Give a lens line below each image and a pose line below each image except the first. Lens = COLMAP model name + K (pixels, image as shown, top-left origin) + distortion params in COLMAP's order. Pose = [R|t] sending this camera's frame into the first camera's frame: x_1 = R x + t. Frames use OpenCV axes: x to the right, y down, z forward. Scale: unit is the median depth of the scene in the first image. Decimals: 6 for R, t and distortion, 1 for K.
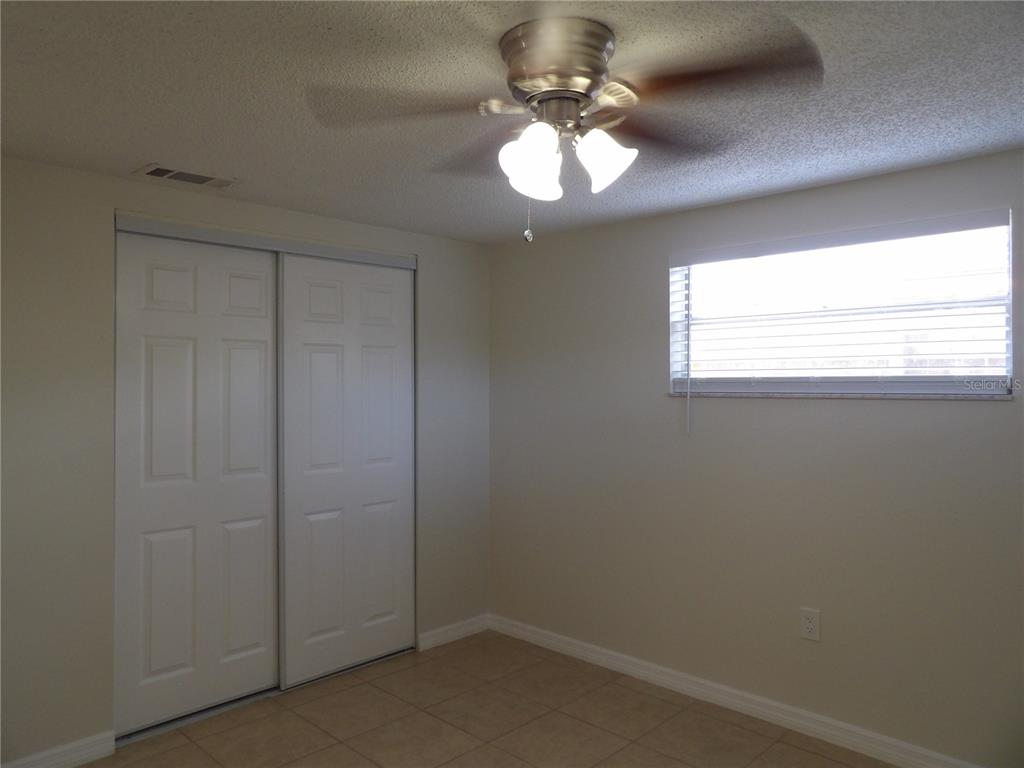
lens RADIAL K [[754.6, 0, 514.1], [0, 754.6, 395.1], [0, 0, 1]] dist [0.003850, 0.005650]
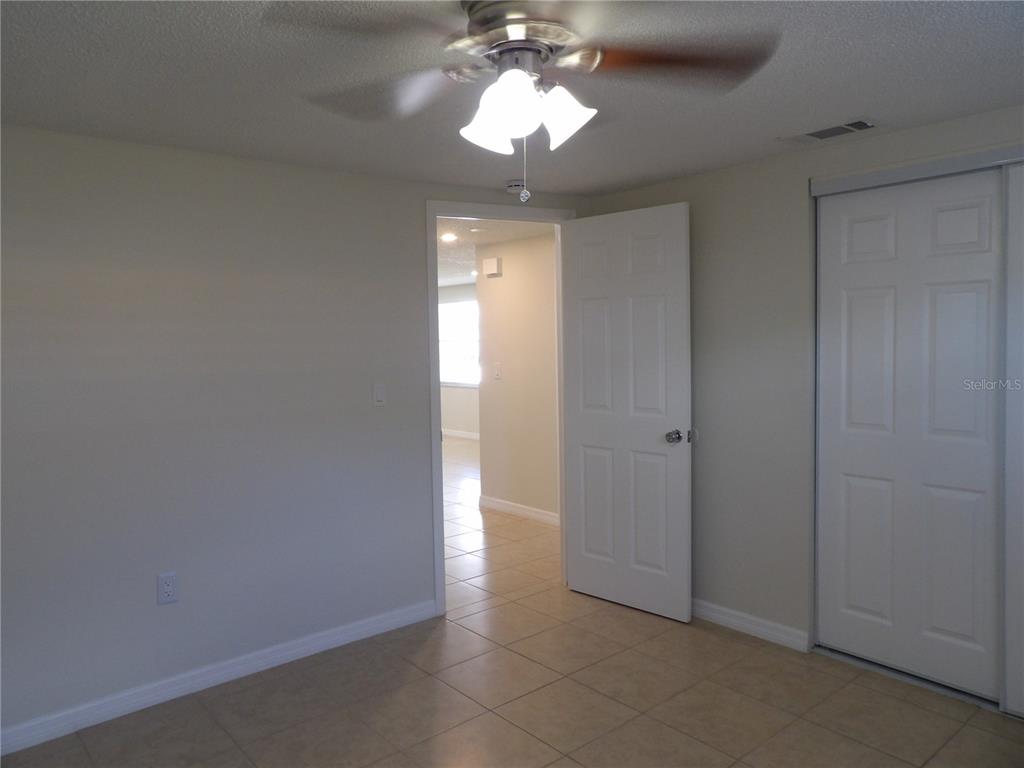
lens RADIAL K [[750.7, 0, 509.4], [0, 750.7, 378.8], [0, 0, 1]] dist [-0.011342, 0.006628]
pose [[-0.118808, 0.061679, -0.991000, 0.607800], [0.003889, 0.998090, 0.061654, -0.018981], [0.992910, 0.003471, -0.118821, 0.652734]]
